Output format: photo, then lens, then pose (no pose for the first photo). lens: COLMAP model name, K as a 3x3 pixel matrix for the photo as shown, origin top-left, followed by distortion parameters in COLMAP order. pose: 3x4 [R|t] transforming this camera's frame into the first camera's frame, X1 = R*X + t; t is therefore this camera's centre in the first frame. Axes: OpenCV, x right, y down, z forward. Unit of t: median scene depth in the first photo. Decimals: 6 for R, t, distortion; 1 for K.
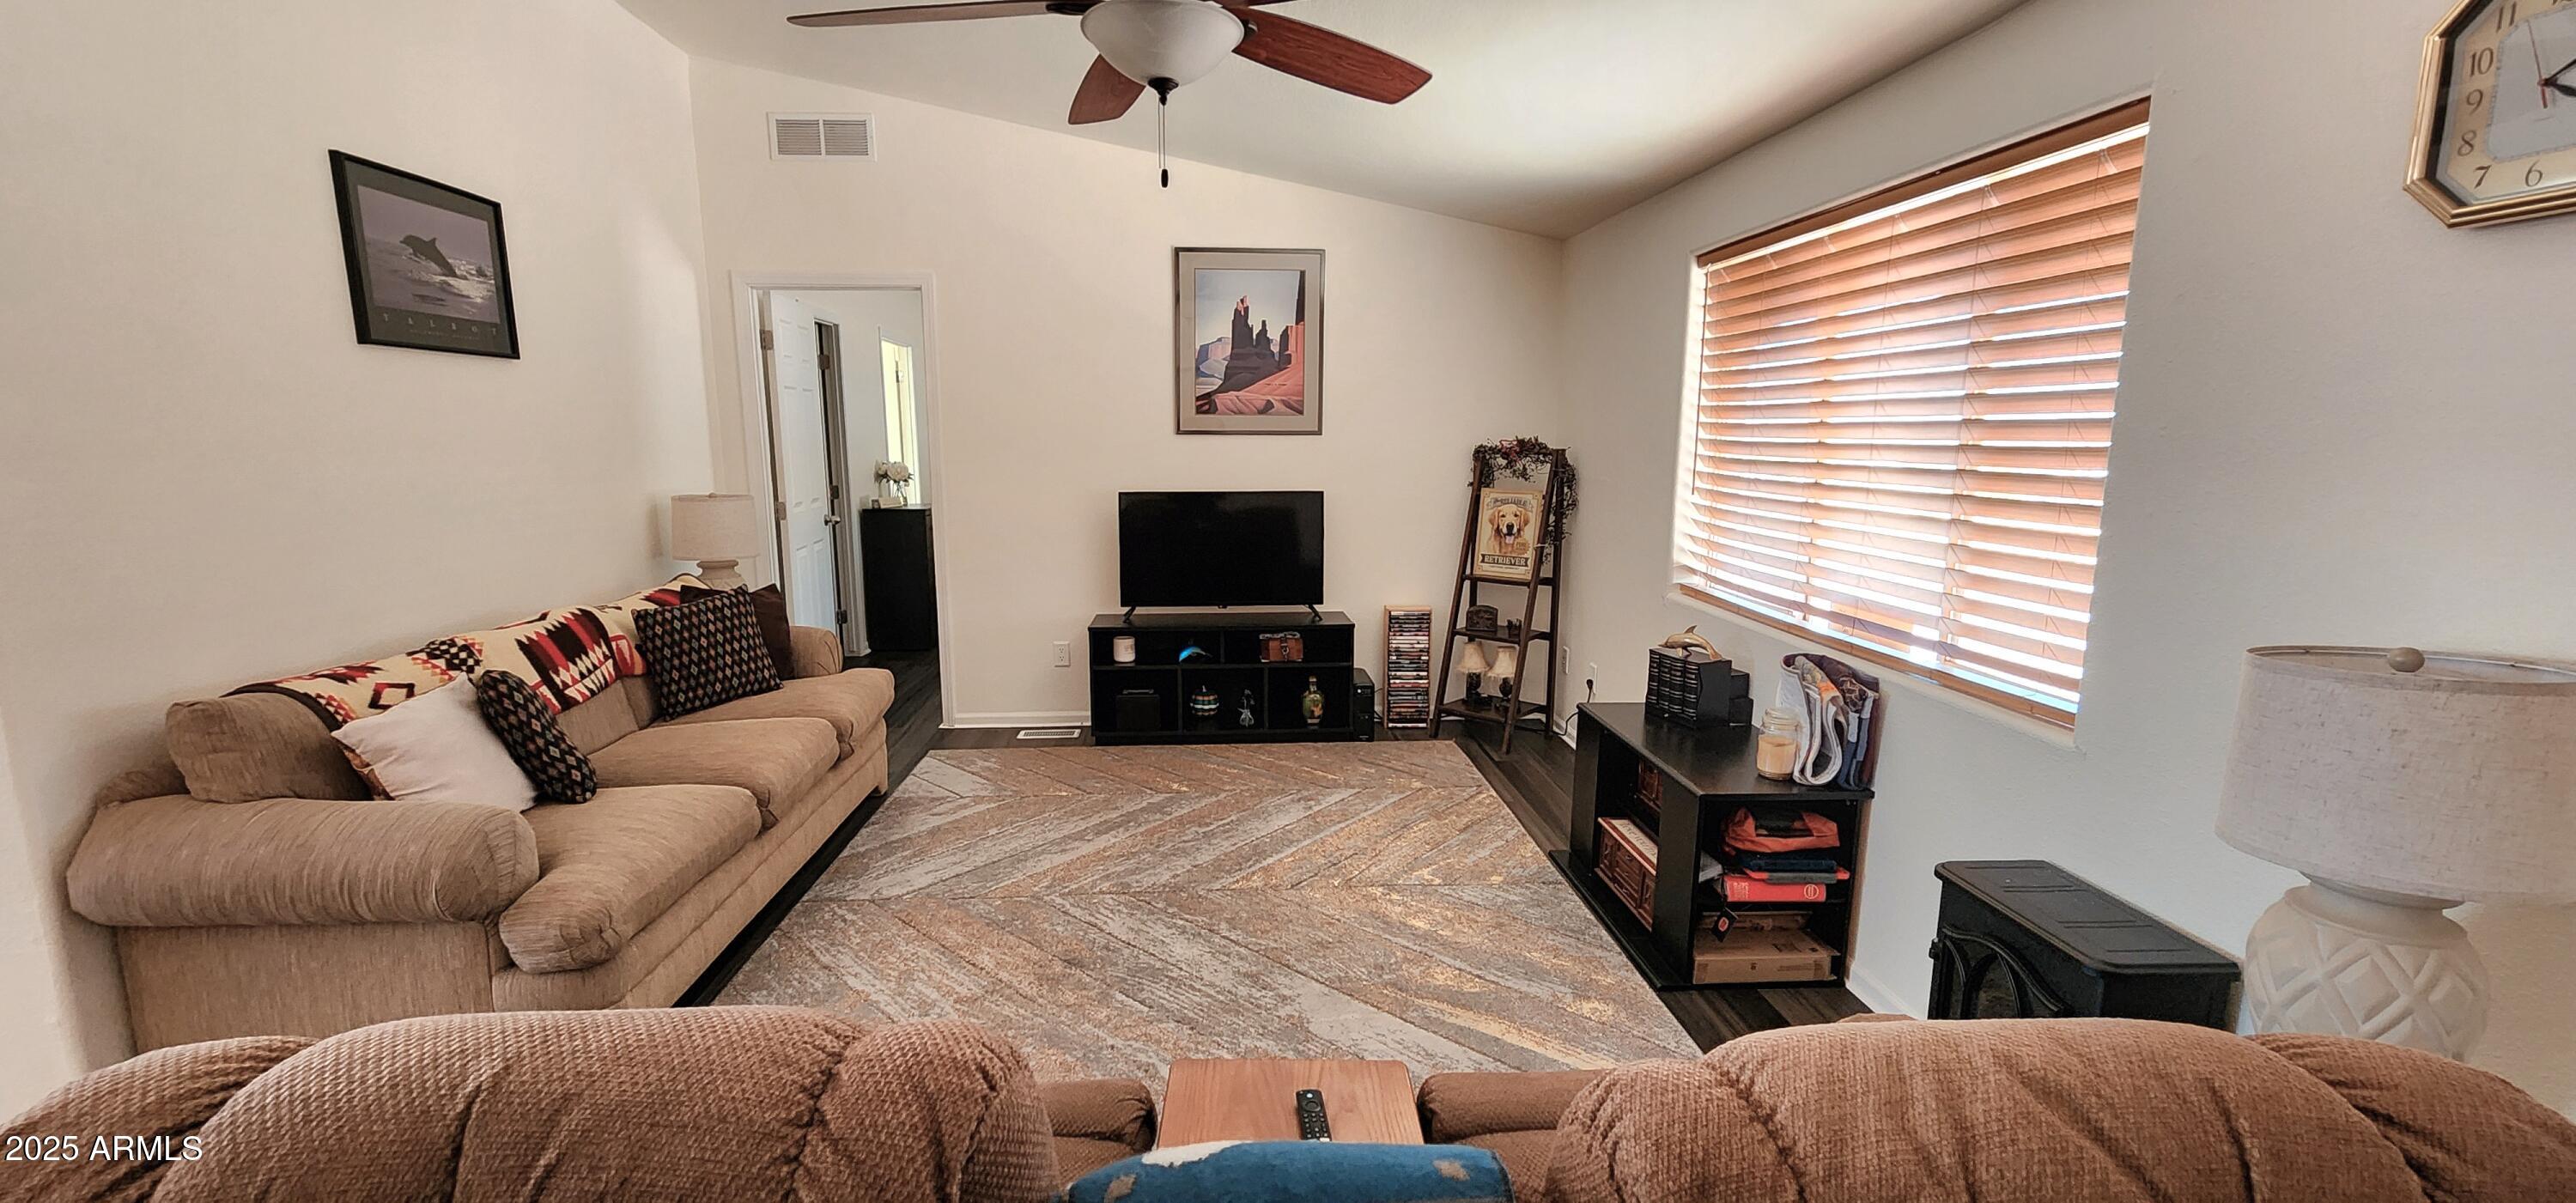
lens RADIAL K [[1060.5, 0, 1226.6], [0, 1060.5, 607.5], [0, 0, 1]] dist [0.000940, -0.002284]
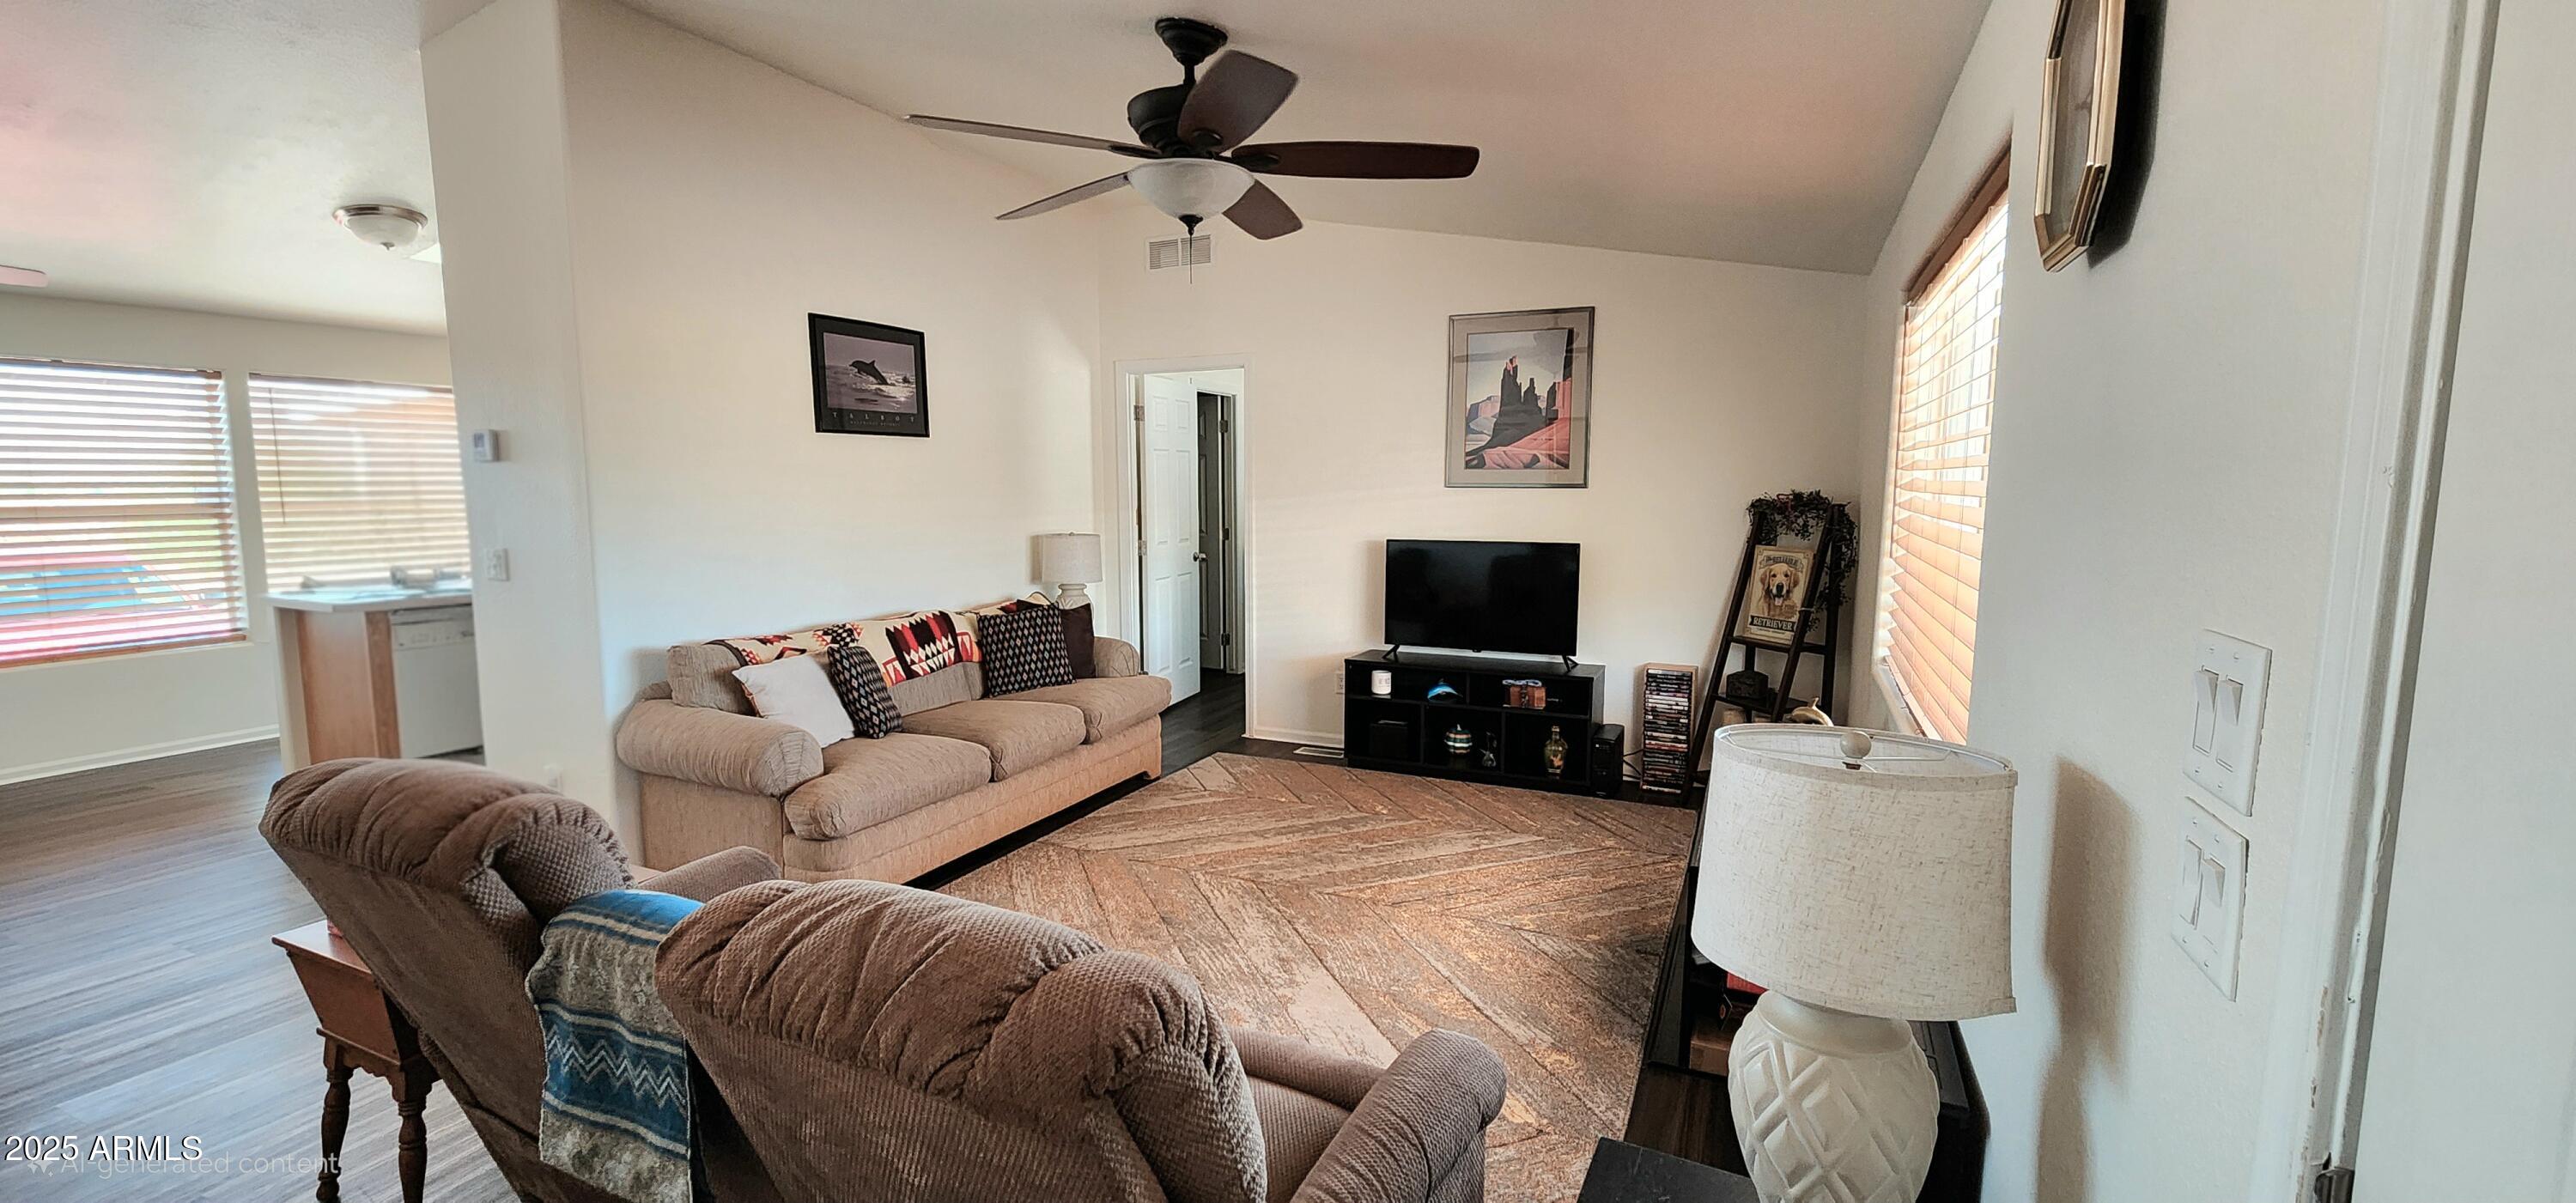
lens RADIAL K [[1060.5, 0, 1264.1], [0, 1060.5, 602.3], [0, 0, 1]] dist [0.000940, -0.002284]
pose [[0.871598, 0.053029, -0.487344, 0.428720], [-0.076527, 0.996662, -0.028417, -0.003327], [0.484210, 0.062063, 0.872748, -0.027577]]
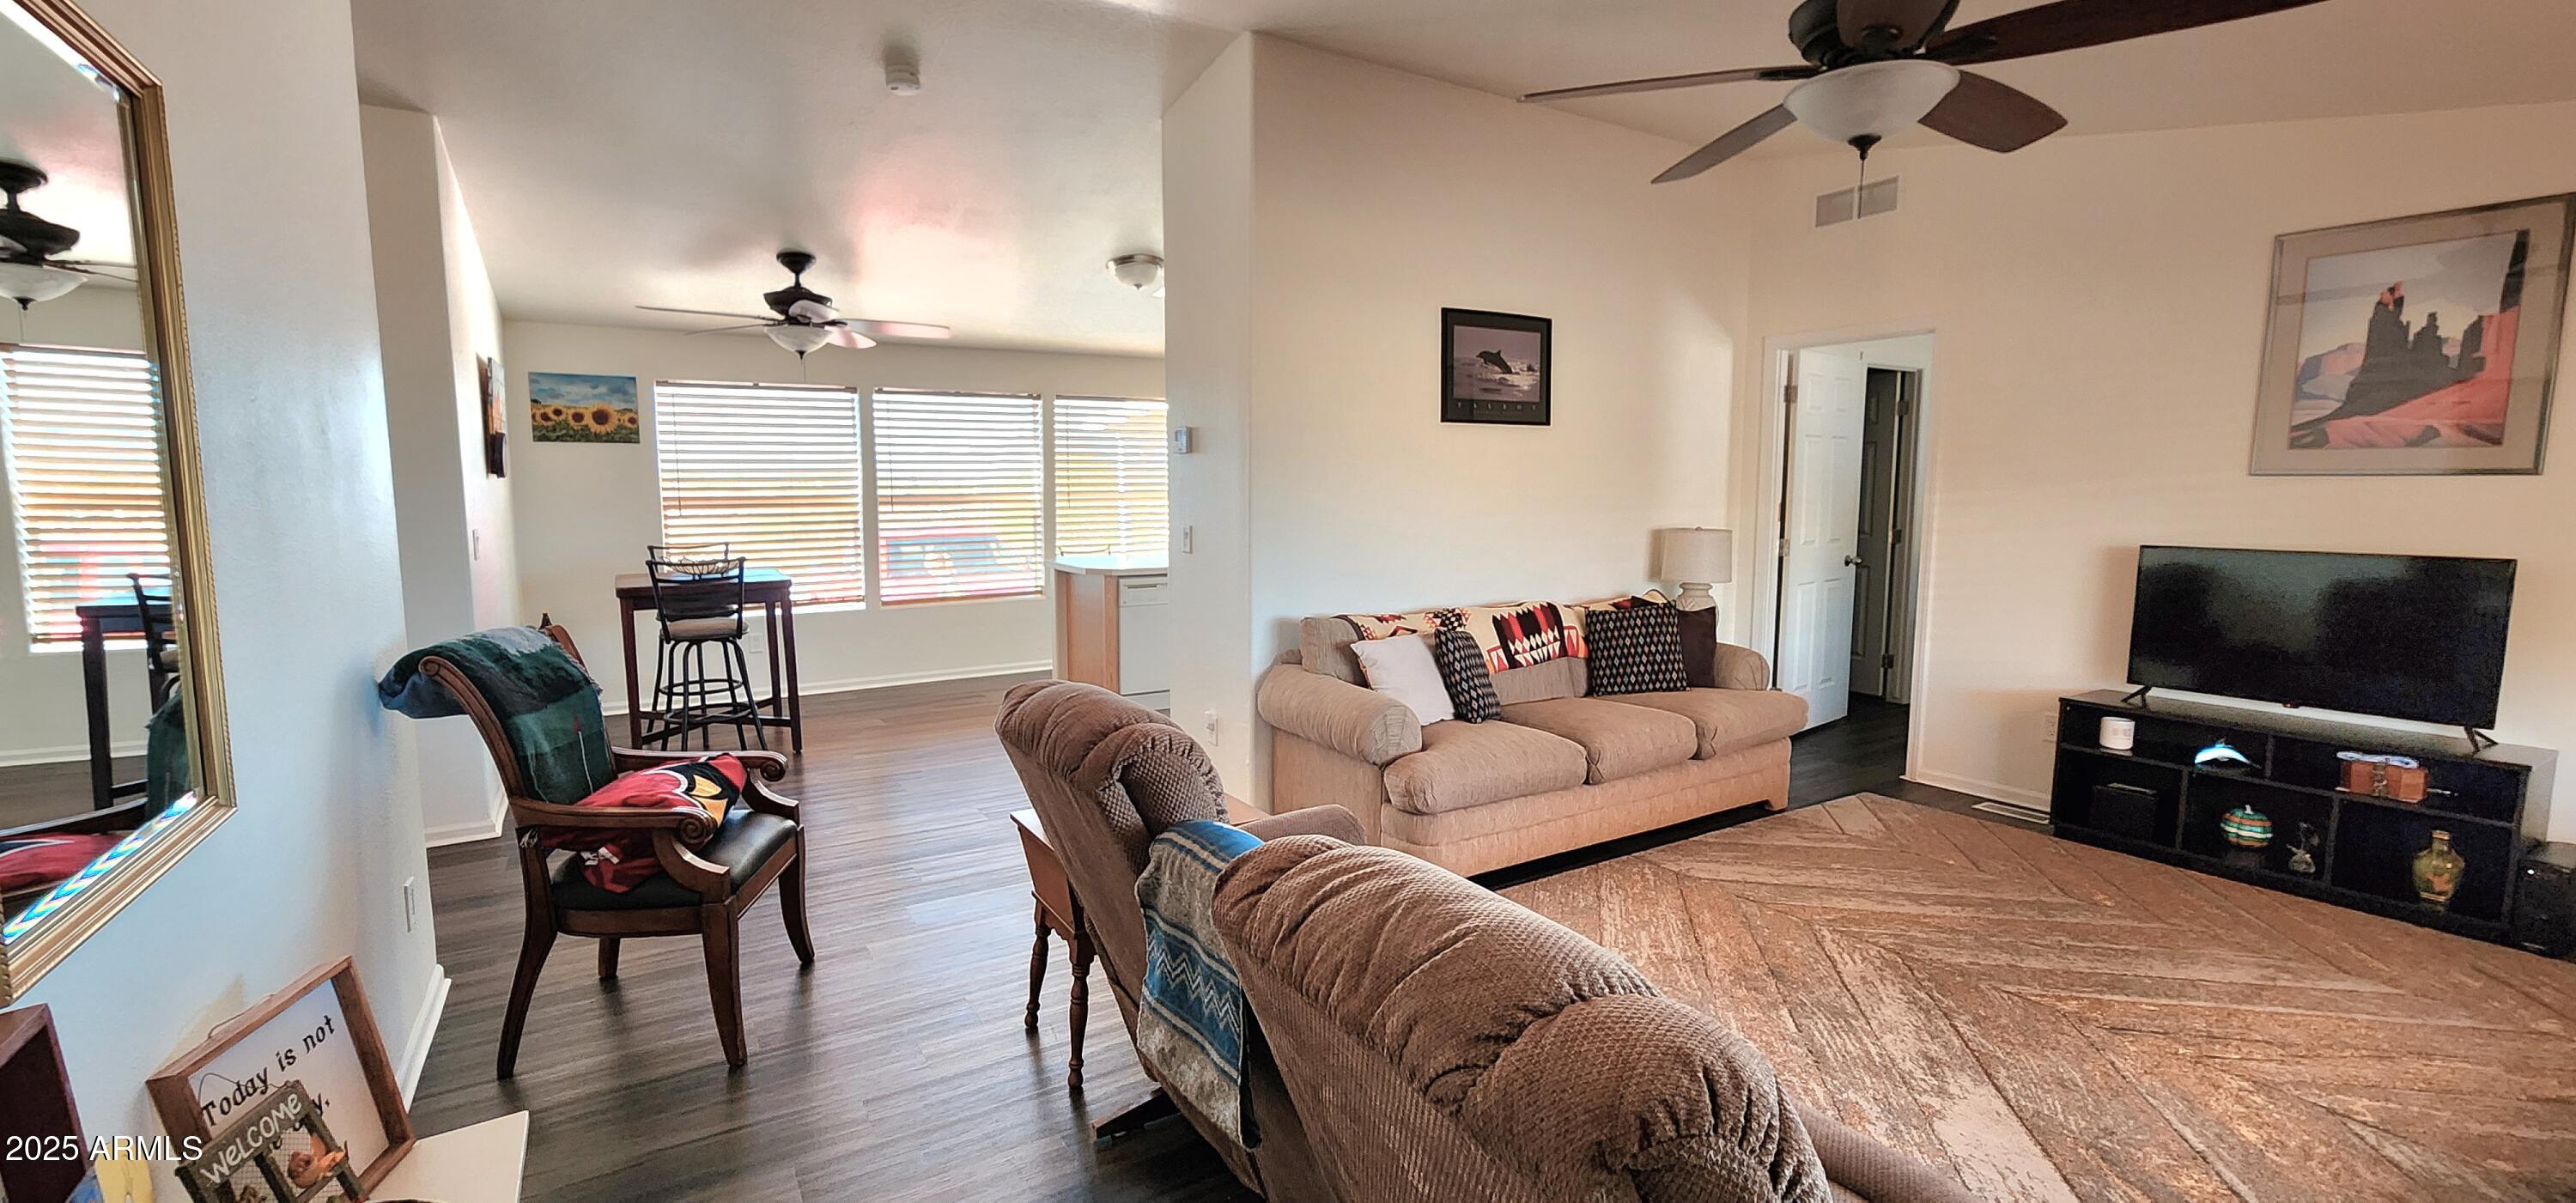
lens RADIAL K [[1060.5, 0, 1266.2], [0, 1060.5, 603.7], [0, 0, 1]] dist [0.000940, -0.002284]
pose [[0.463892, 0.097491, -0.880511, 0.412157], [-0.141985, 0.989259, 0.034728, 0.006292], [0.874440, 0.108910, 0.472752, 0.019520]]
